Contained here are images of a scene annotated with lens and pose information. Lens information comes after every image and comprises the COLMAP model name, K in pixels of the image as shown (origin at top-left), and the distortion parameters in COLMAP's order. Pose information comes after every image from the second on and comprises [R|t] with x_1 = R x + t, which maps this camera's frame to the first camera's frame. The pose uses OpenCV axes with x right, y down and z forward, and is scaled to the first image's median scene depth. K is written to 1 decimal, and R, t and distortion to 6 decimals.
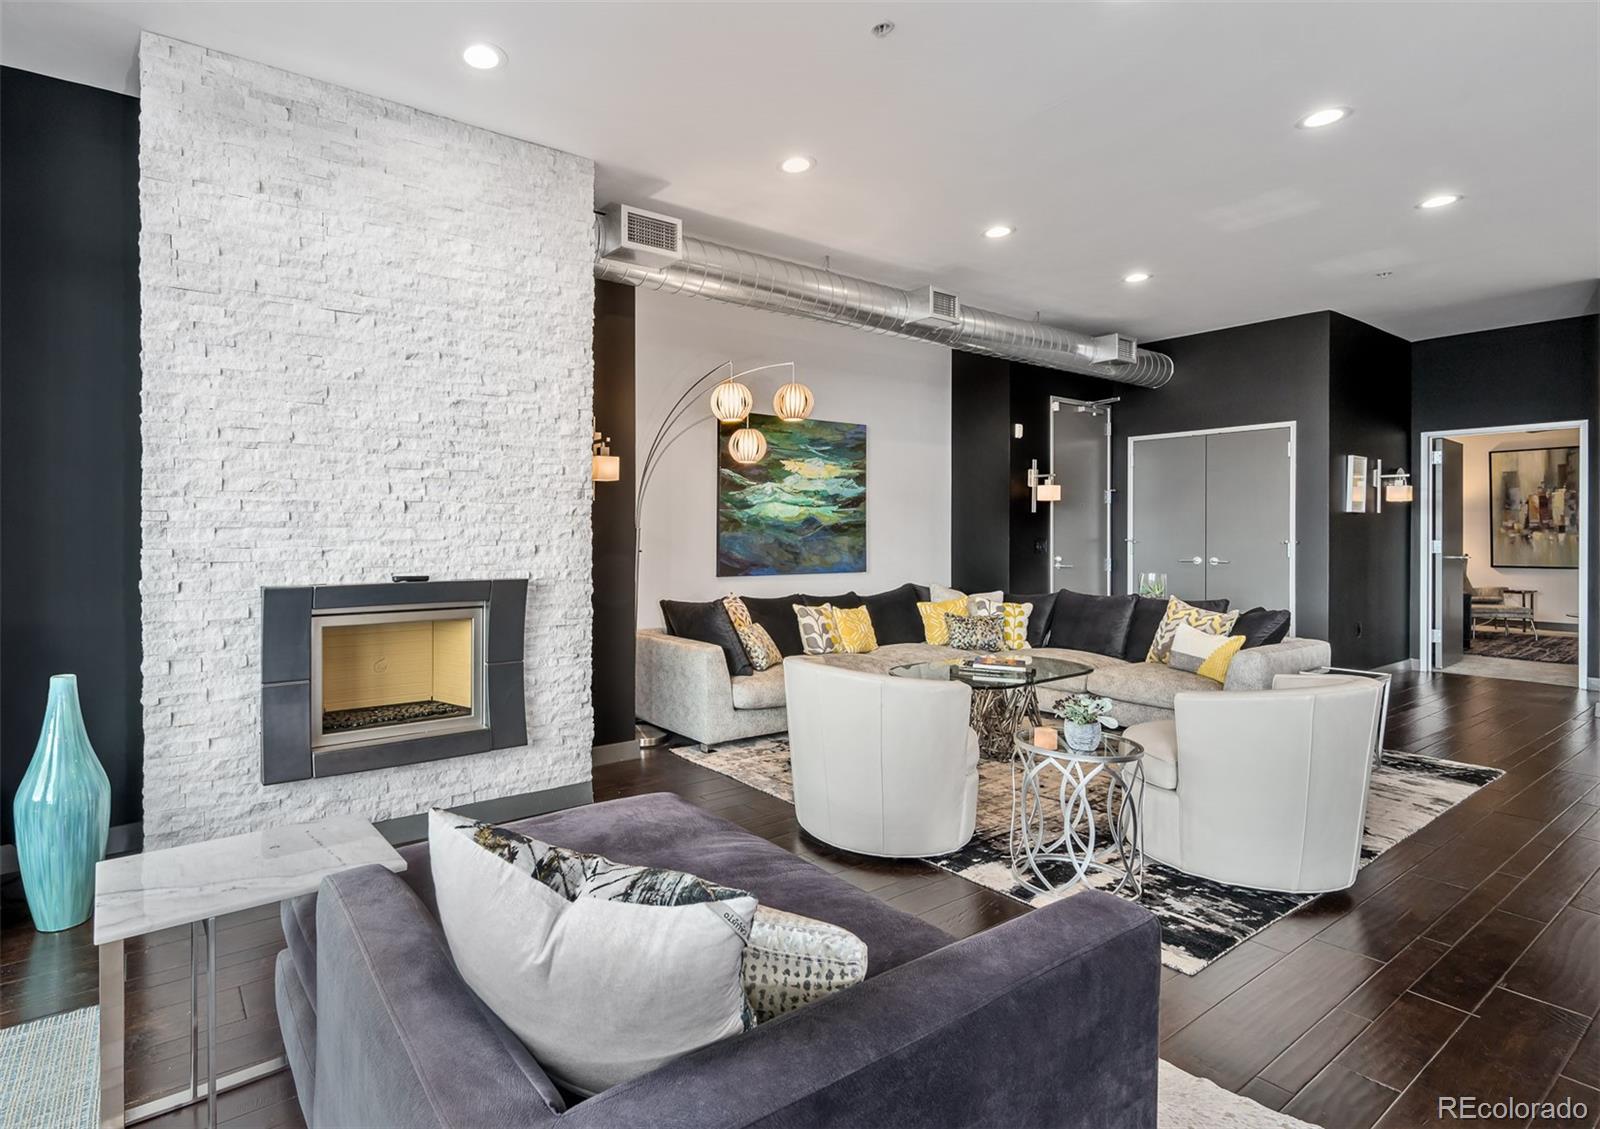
lens RADIAL K [[795.2, 0, 645.6], [0, 795.2, 538.7], [0, 0, 1]] dist [0.002753, -0.002072]
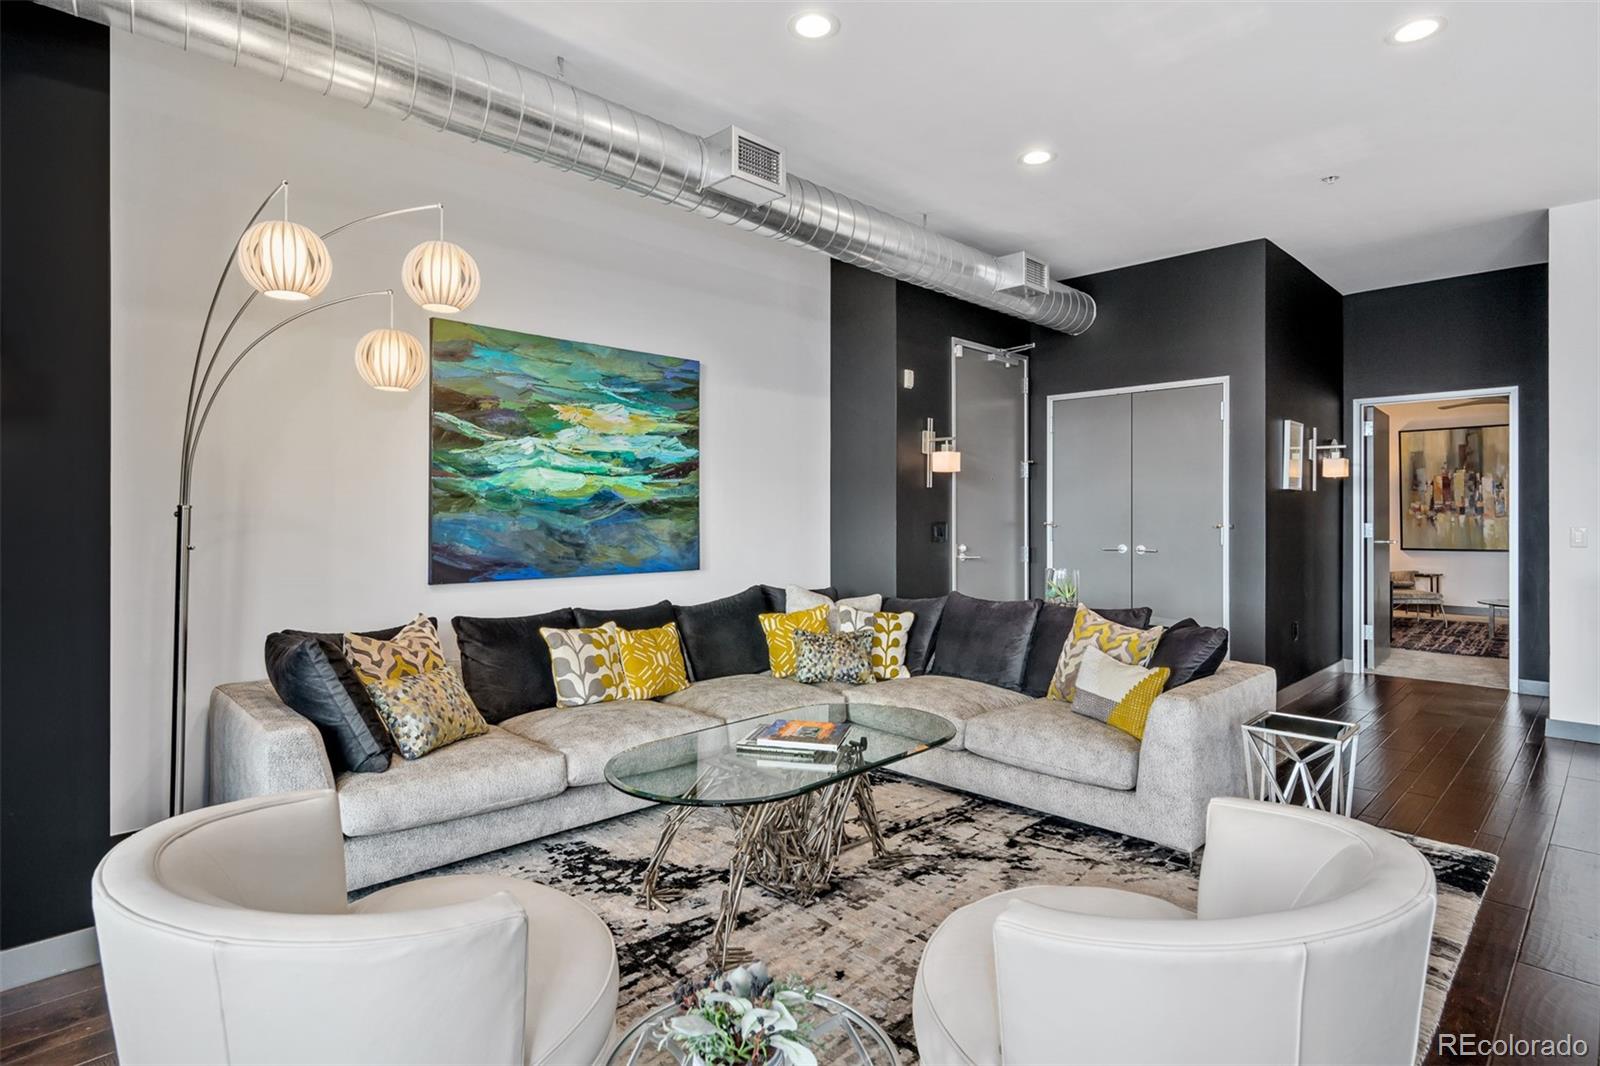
lens RADIAL K [[829.2, 0, 796.4], [0, 829.2, 515.6], [0, 0, 1]] dist [-0.000565, 0.000862]
pose [[0.977929, 0.000267, 0.208936, 0.217321], [0.000725, 0.999989, -0.004672, -0.002827], [-0.208935, 0.004720, 0.977918, 0.276452]]
